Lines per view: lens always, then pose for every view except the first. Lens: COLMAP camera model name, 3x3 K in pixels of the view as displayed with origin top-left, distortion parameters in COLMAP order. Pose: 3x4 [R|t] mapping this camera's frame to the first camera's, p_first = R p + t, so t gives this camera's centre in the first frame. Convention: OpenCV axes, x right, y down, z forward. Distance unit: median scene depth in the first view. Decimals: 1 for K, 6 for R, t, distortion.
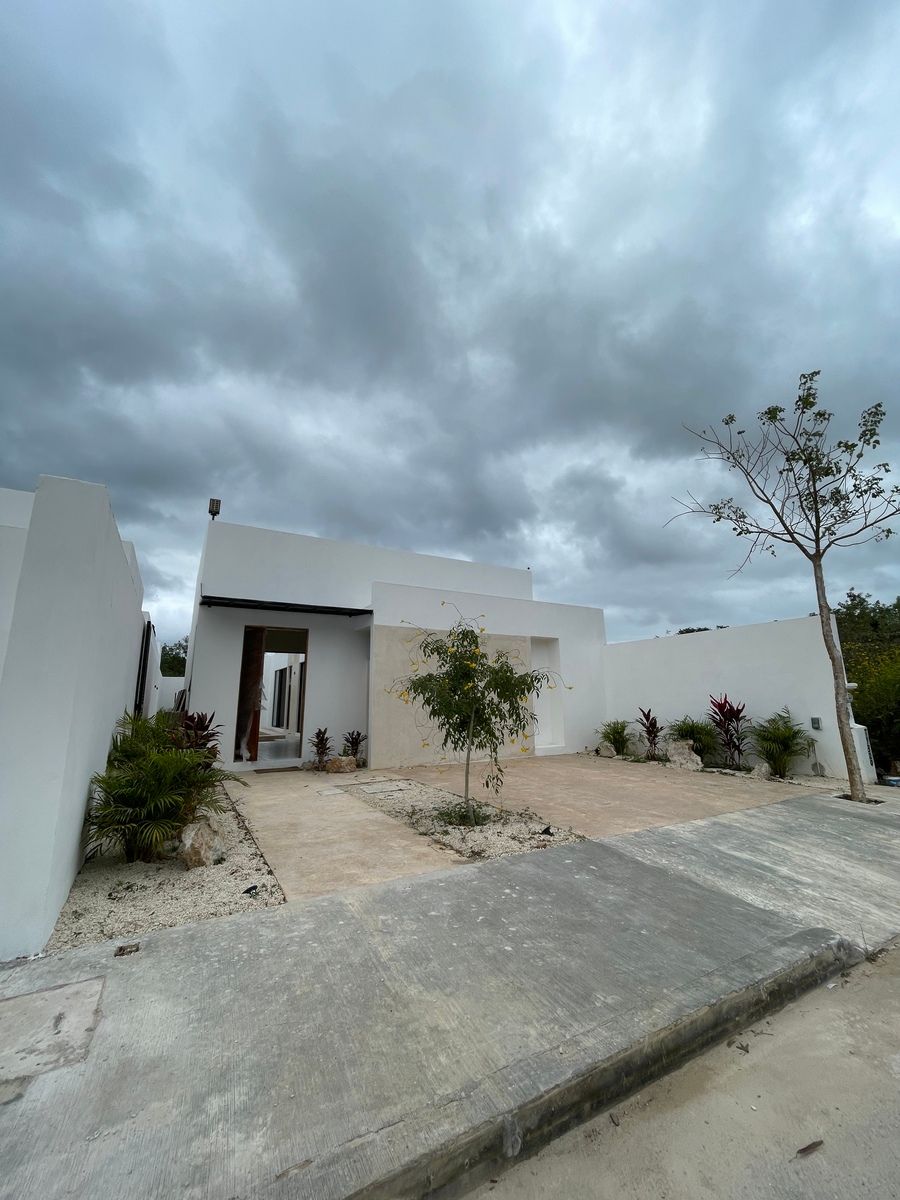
lens RADIAL K [[486.3, 0, 452.1], [0, 486.3, 601.4], [0, 0, 1]] dist [-0.002412, -0.000147]
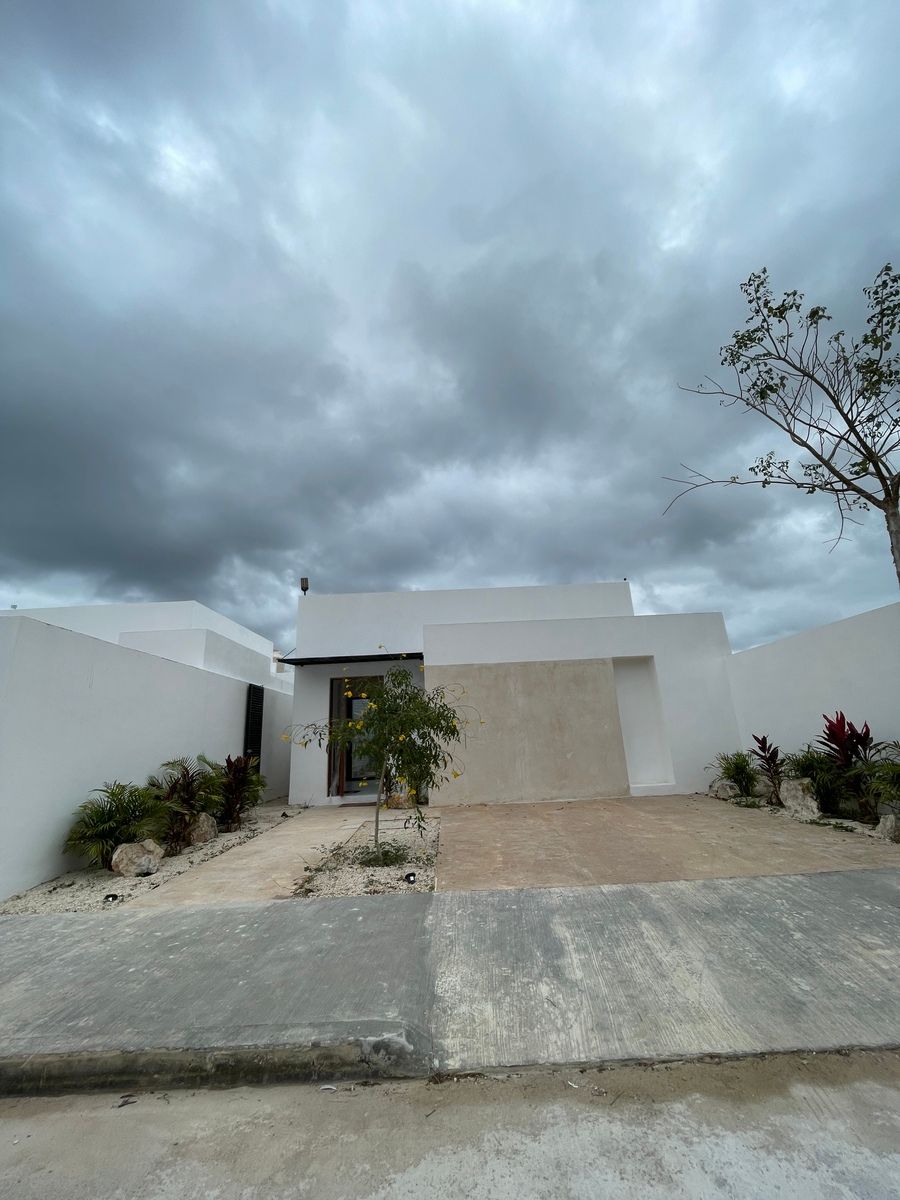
lens RADIAL K [[486.3, 0, 453.0], [0, 486.3, 597.1], [0, 0, 1]] dist [-0.002412, -0.000147]
pose [[0.865345, -0.173269, -0.470272, 1.131115], [0.139333, 0.984518, -0.106355, 0.056016], [0.481419, 0.026509, 0.876090, 0.258316]]
